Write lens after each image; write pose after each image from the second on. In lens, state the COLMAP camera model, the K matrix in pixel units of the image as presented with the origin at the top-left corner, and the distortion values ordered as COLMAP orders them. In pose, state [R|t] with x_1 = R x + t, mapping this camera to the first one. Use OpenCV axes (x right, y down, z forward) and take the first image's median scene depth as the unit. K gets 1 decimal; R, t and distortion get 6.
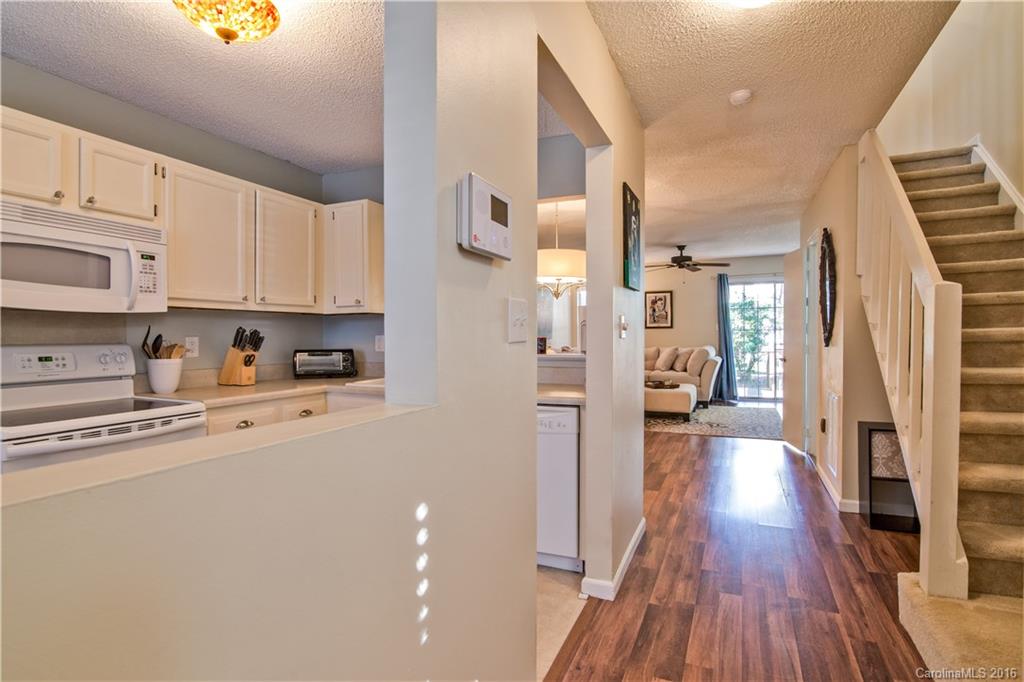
lens RADIAL K [[519.5, 0, 512.0], [0, 519.5, 341.0], [0, 0, 1]] dist [-0.022550, 0.000251]
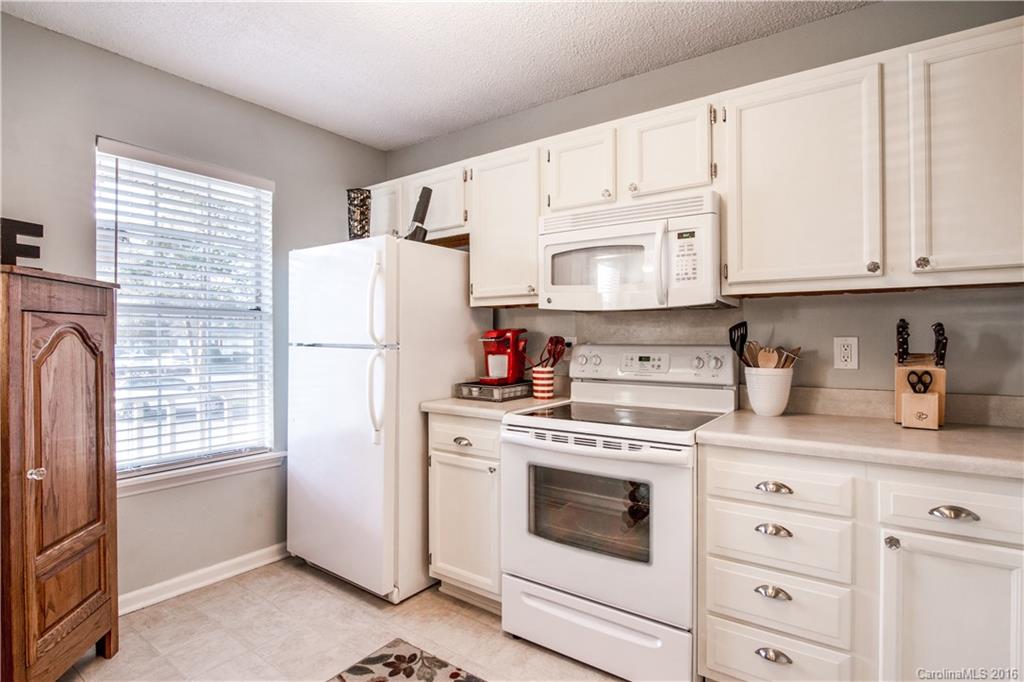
lens RADIAL K [[519.5, 0, 512.0], [0, 519.5, 341.0], [0, 0, 1]] dist [-0.022550, 0.000251]
pose [[-0.207750, 0.007288, -0.978155, 0.094058], [-0.011192, 0.999889, 0.009827, -0.004929], [0.978118, 0.012989, -0.207646, 0.708057]]
